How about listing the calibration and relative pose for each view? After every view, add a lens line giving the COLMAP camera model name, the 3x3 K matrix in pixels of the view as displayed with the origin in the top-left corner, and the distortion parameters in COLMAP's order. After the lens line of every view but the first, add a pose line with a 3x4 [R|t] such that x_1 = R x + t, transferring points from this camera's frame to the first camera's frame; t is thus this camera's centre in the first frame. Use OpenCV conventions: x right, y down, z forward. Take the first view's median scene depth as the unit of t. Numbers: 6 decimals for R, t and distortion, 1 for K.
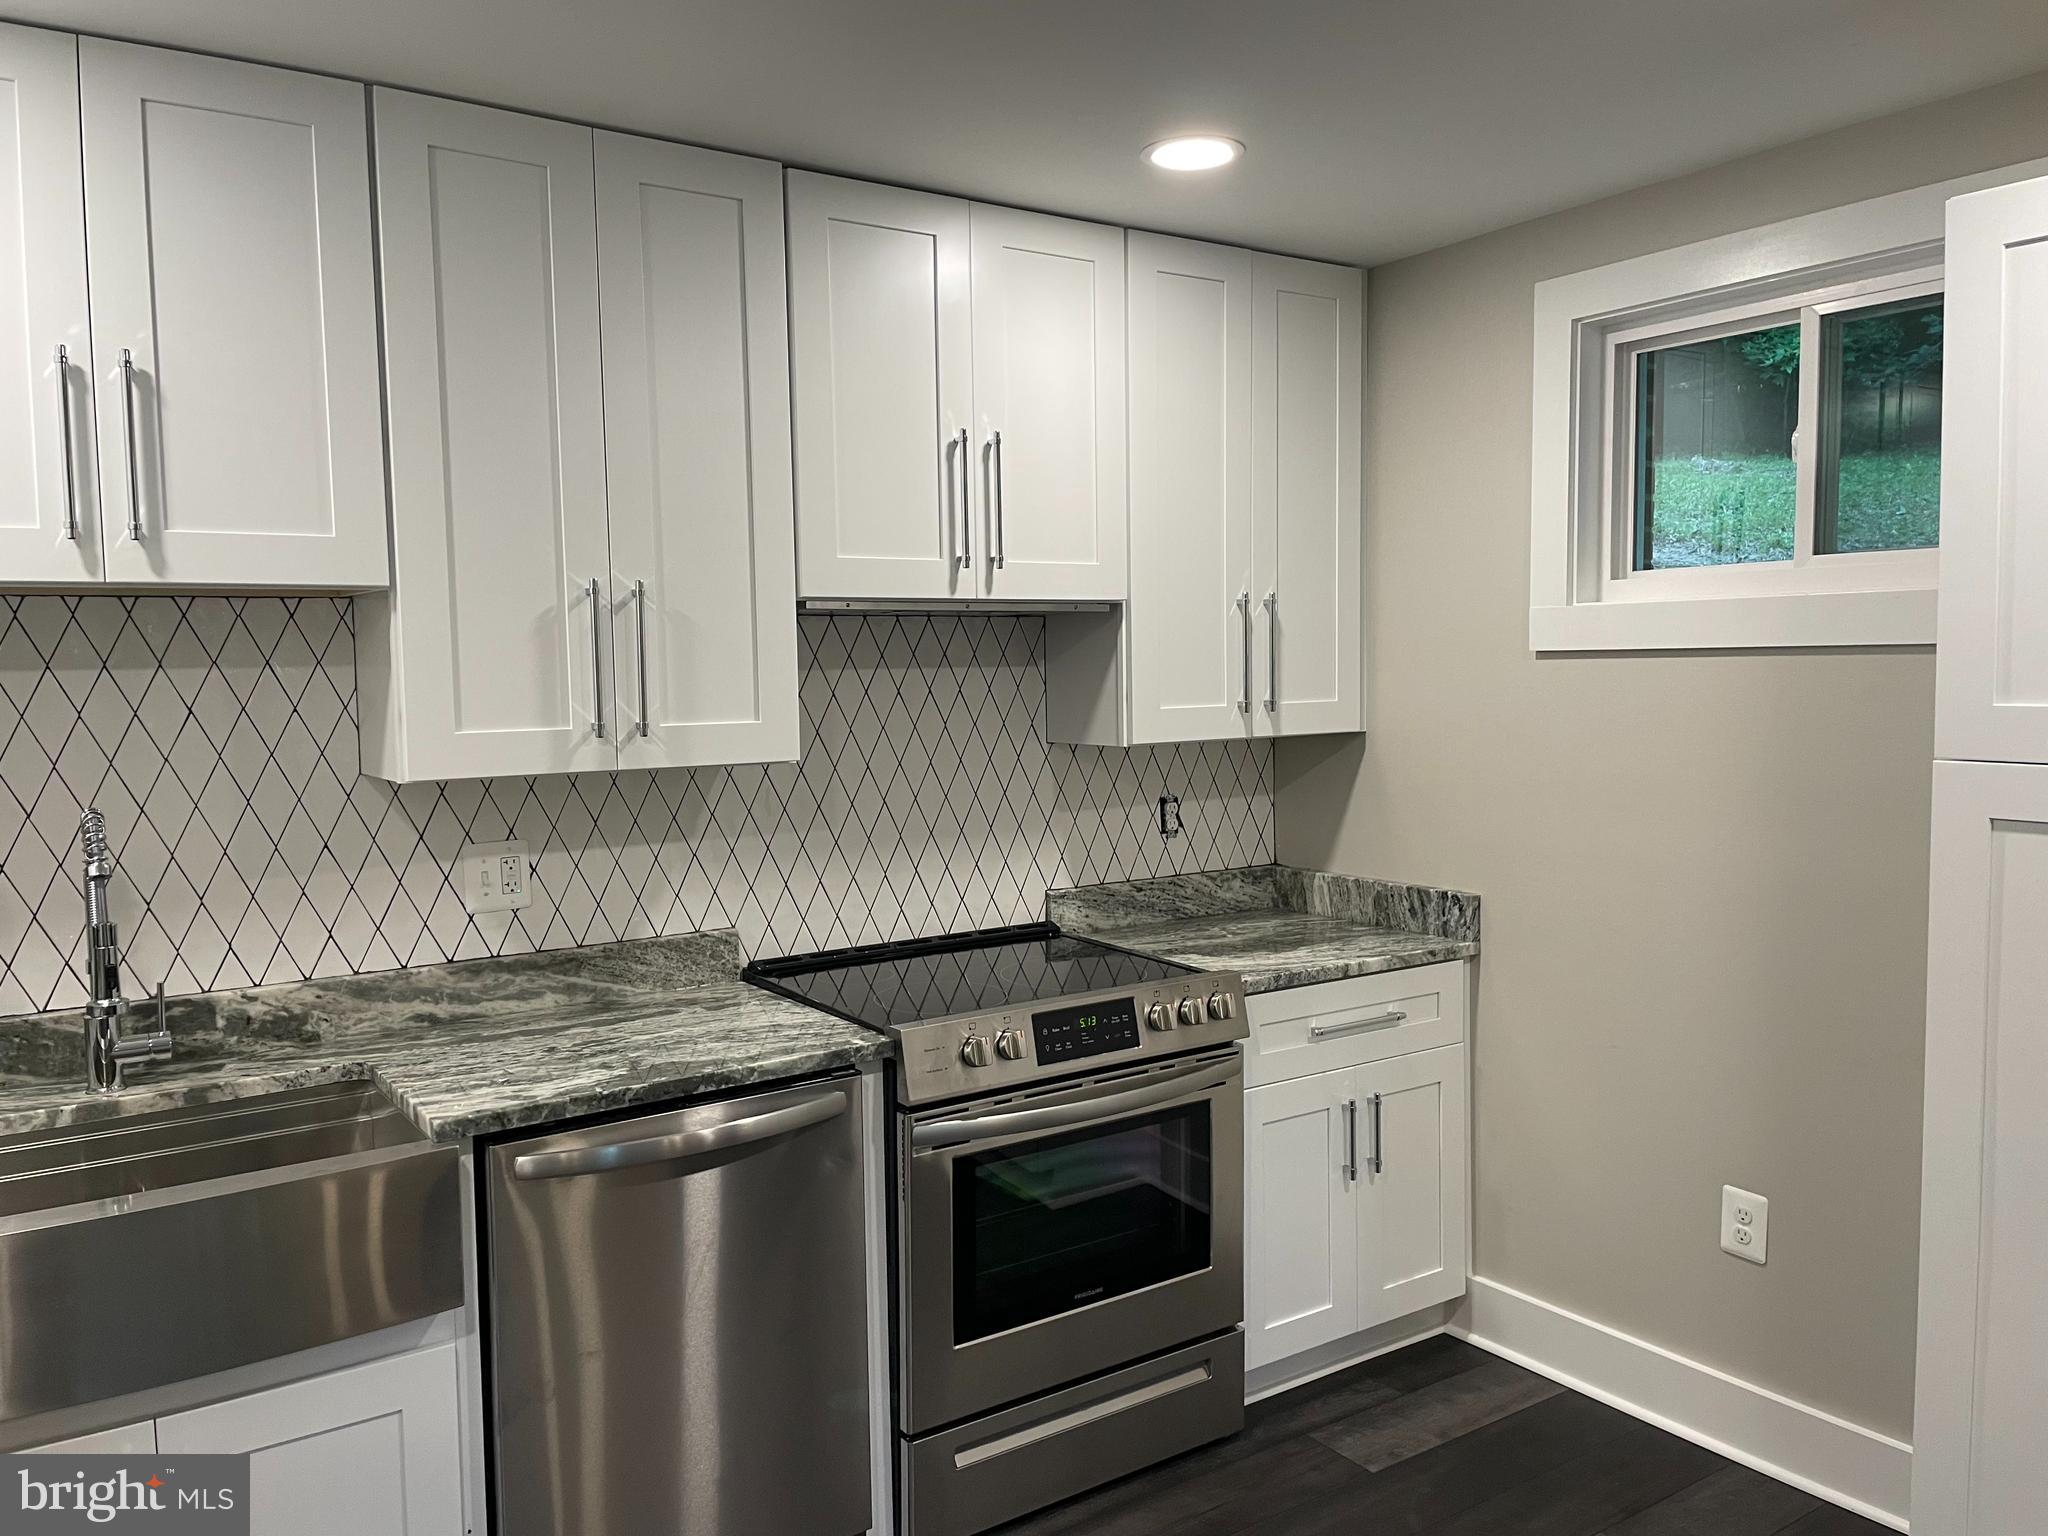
lens RADIAL K [[1540.3, 0, 1029.5], [0, 1540.3, 774.8], [0, 0, 1]] dist [0.089742, -0.111394]
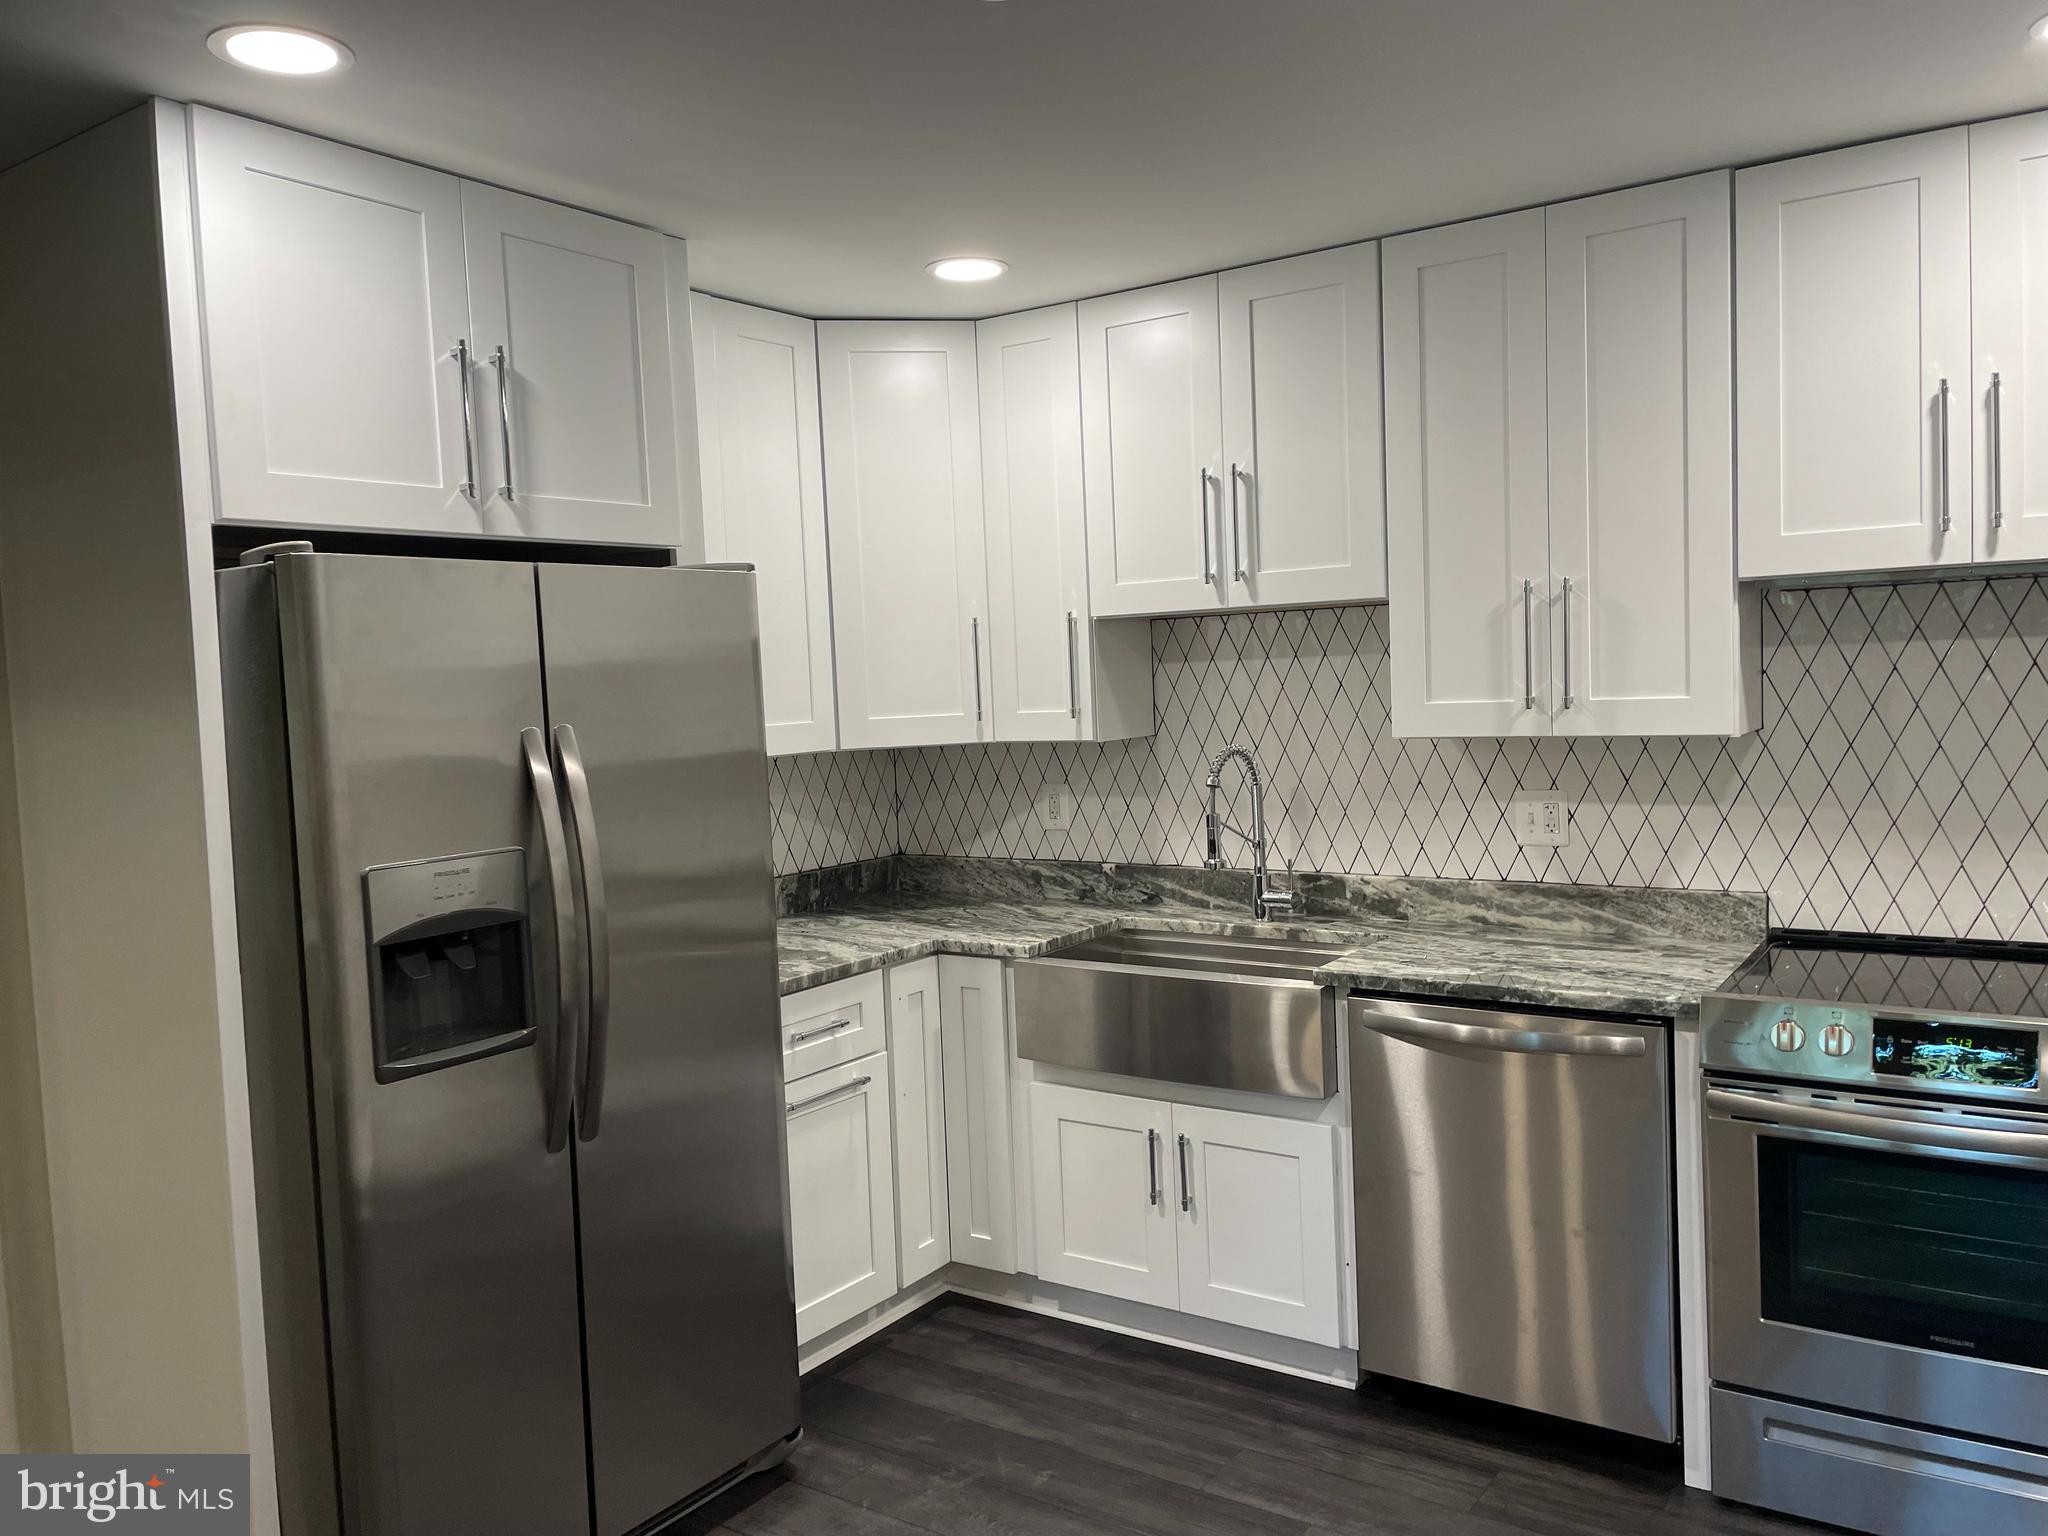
lens RADIAL K [[1540.3, 0, 1050.4], [0, 1540.3, 776.7], [0, 0, 1]] dist [0.089742, -0.111394]
pose [[0.368385, 0.068284, -0.927162, 0.663199], [-0.034410, 0.997617, 0.059801, -0.028125], [0.929036, 0.009874, 0.369856, 0.179707]]
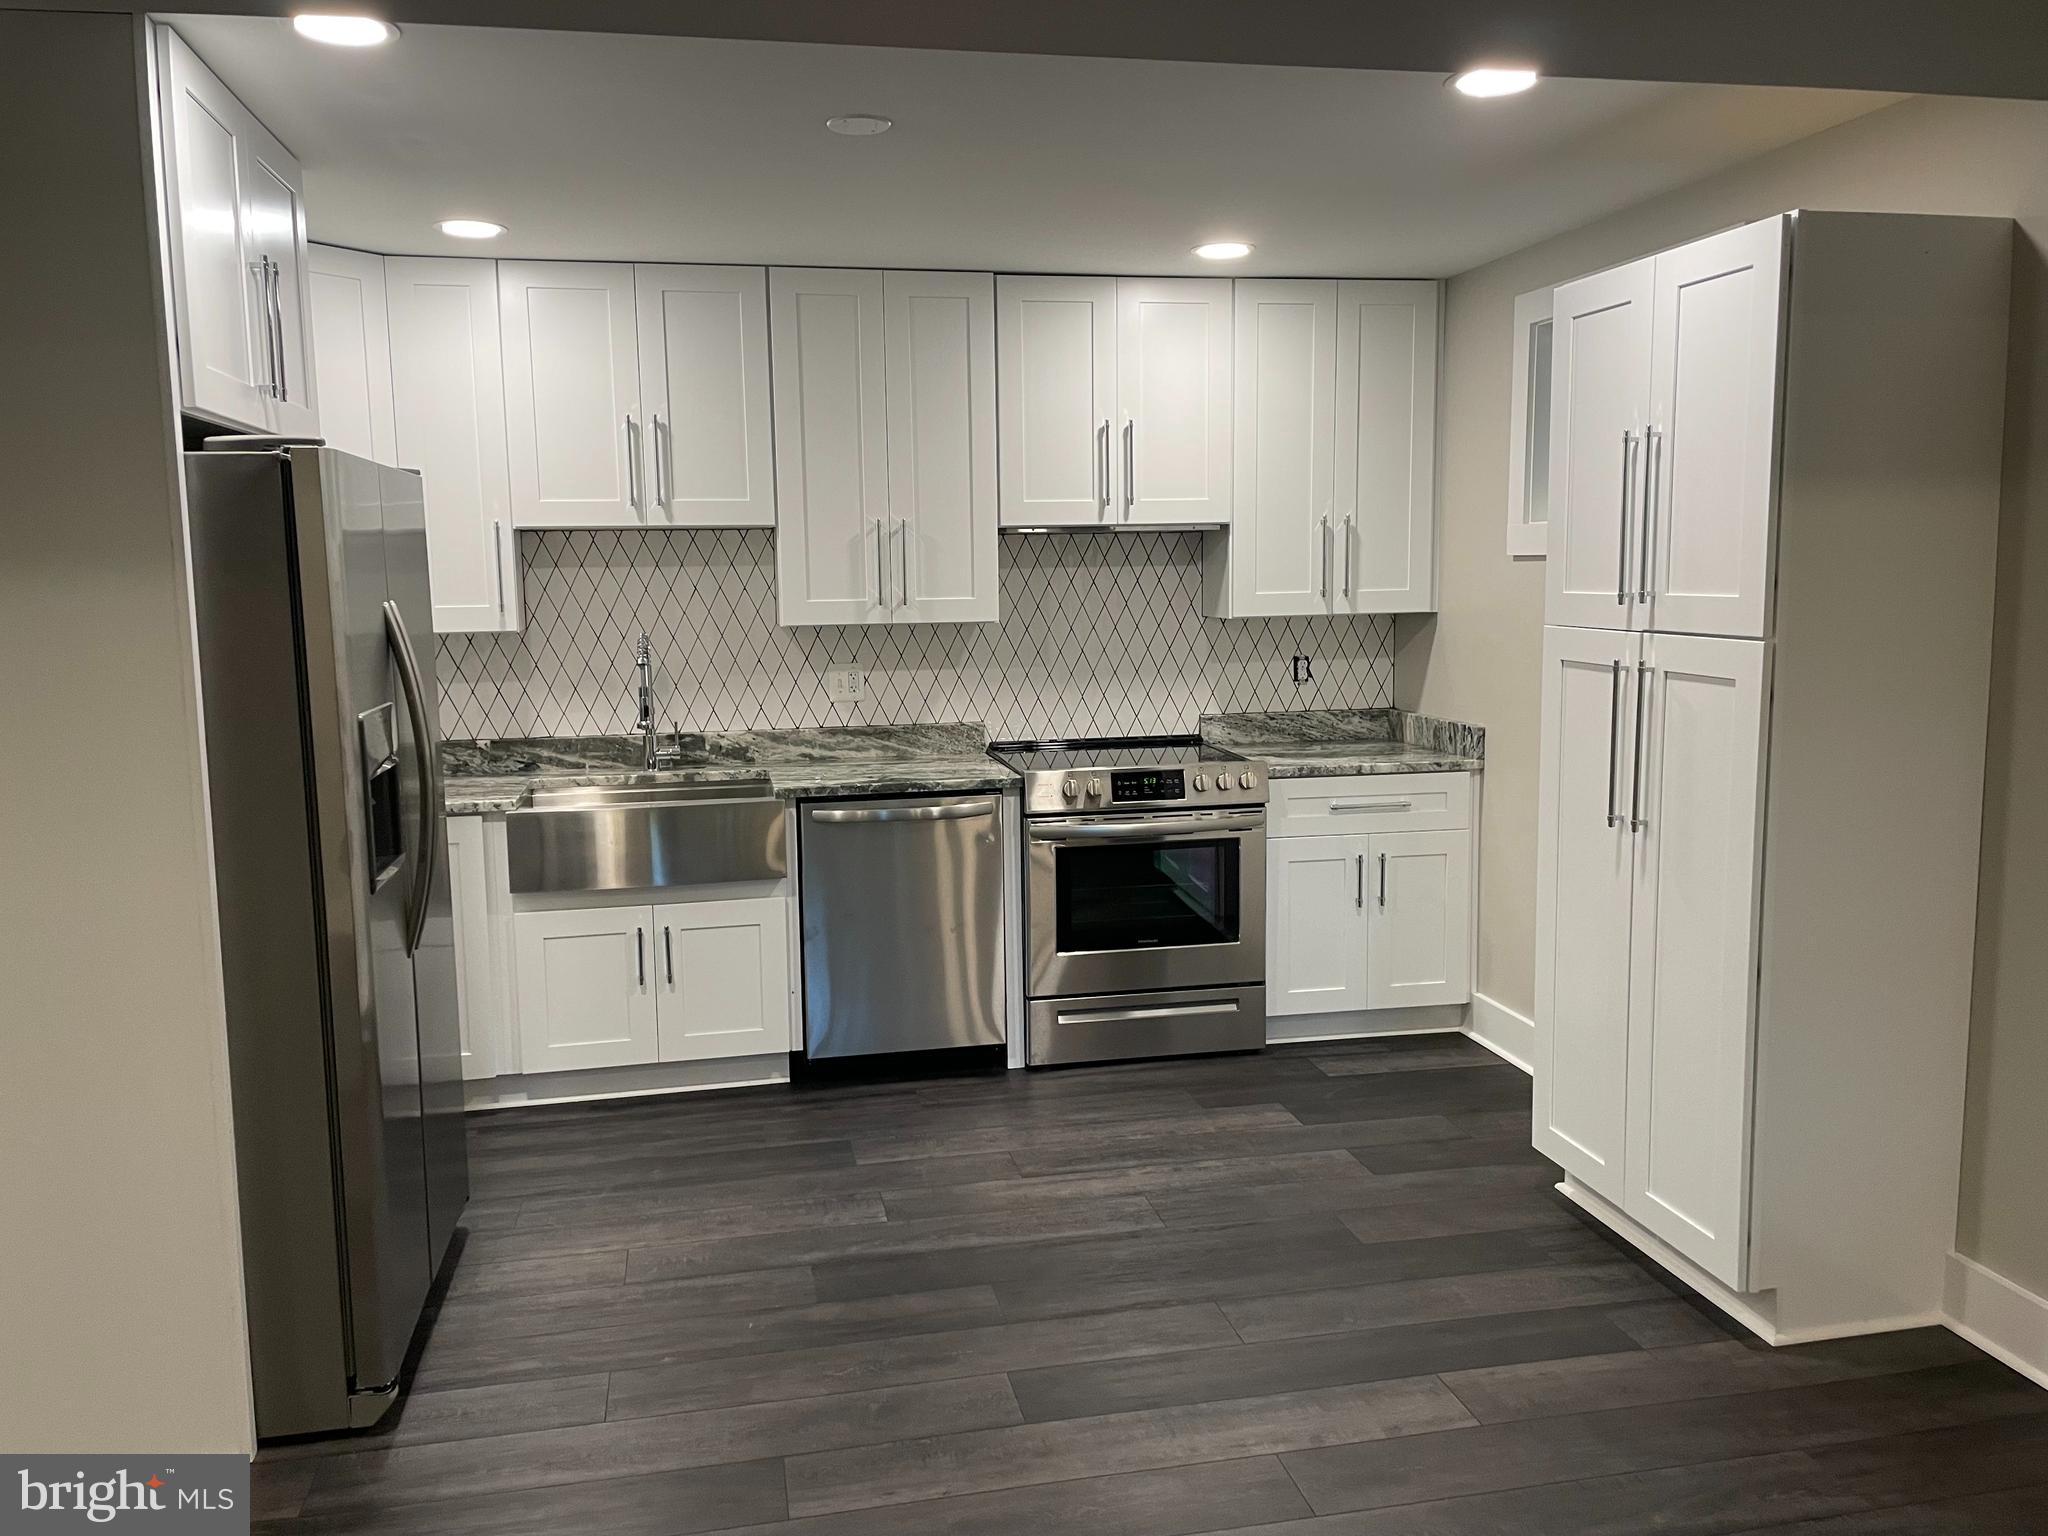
lens RADIAL K [[1509.7, 0, 1017.9], [0, 1509.7, 762.5], [0, 0, 1]] dist [0.081556, -0.002045]
pose [[0.923079, 0.053643, -0.380851, 0.522727], [-0.029231, 0.997147, 0.069601, 0.030071], [0.383498, -0.053115, 0.922013, -0.558246]]
